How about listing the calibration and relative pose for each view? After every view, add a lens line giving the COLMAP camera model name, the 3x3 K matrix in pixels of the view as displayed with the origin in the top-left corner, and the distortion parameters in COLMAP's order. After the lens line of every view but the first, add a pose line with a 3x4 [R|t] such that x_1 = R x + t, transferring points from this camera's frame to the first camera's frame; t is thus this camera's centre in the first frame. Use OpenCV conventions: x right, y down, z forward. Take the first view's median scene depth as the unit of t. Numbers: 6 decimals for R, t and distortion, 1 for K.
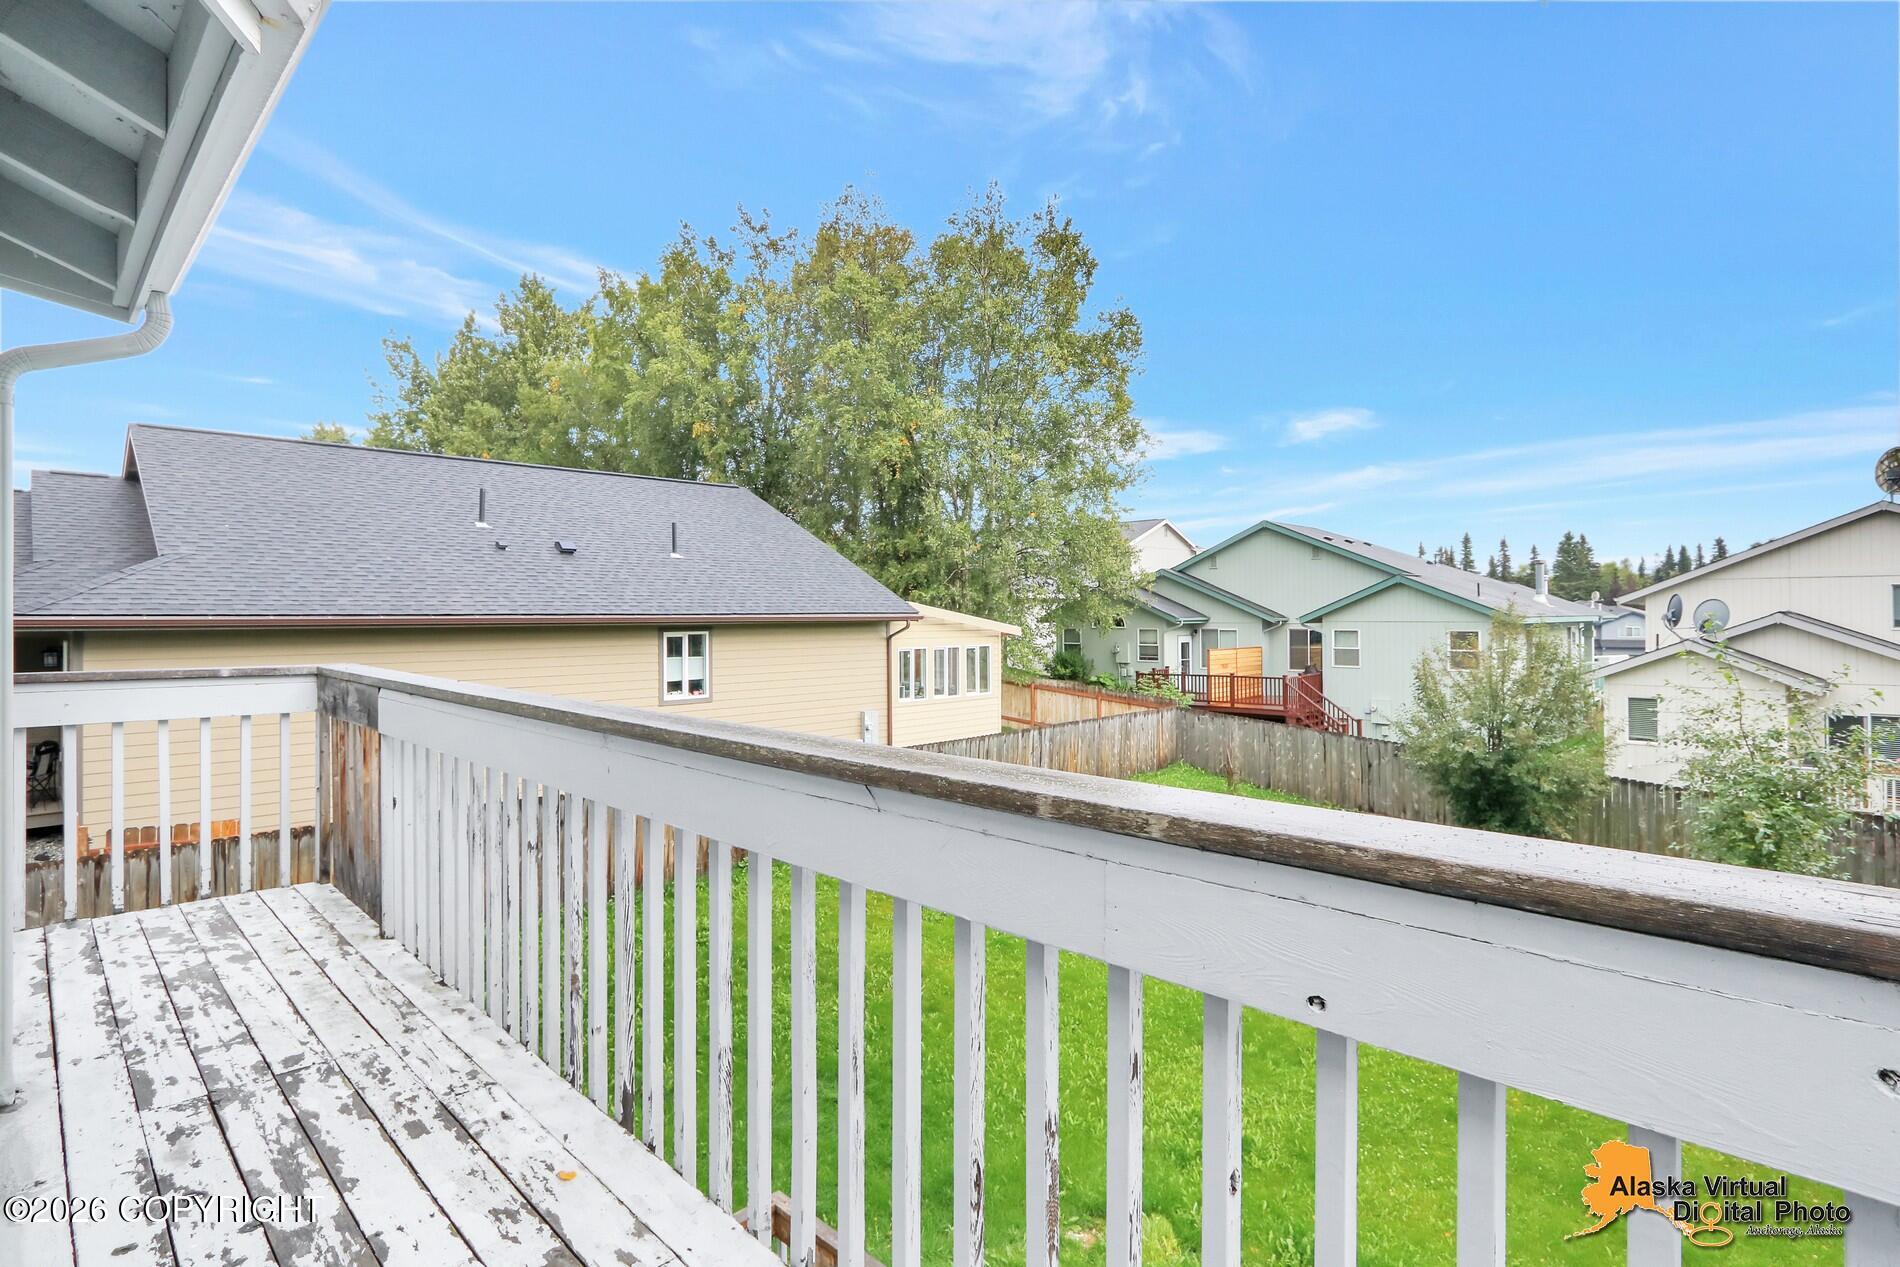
lens RADIAL K [[898.8, 0, 929.9], [0, 898.8, 624.6], [0, 0, 1]] dist [-0.001481, -0.000361]
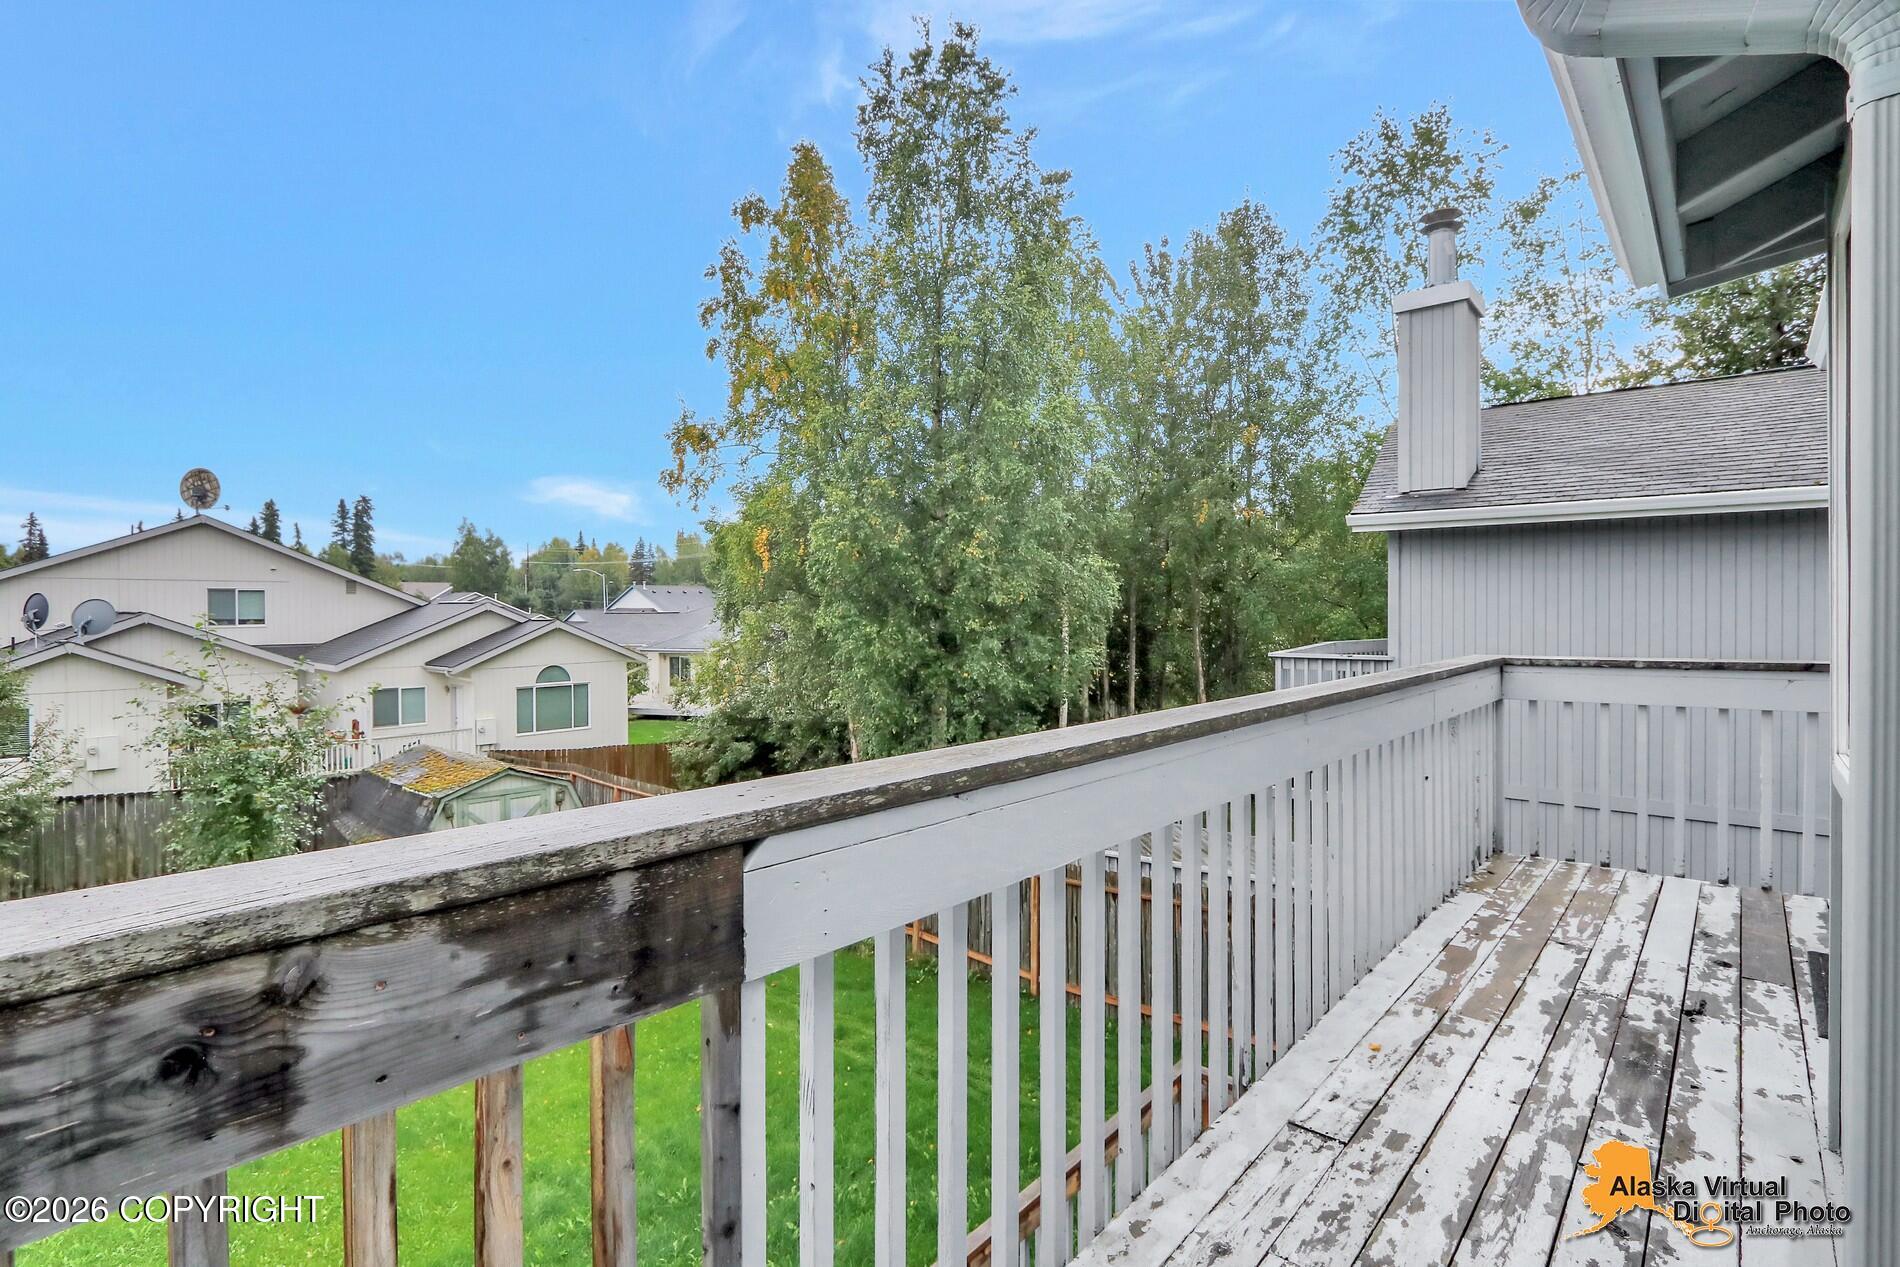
lens RADIAL K [[898.8, 0, 930.7], [0, 898.8, 624.0], [0, 0, 1]] dist [-0.001481, -0.000361]
pose [[-0.038360, -0.010471, 0.999209, -1.498317], [0.012086, 0.999867, 0.010941, -0.012330], [-0.999191, 0.012496, -0.038228, 1.514955]]
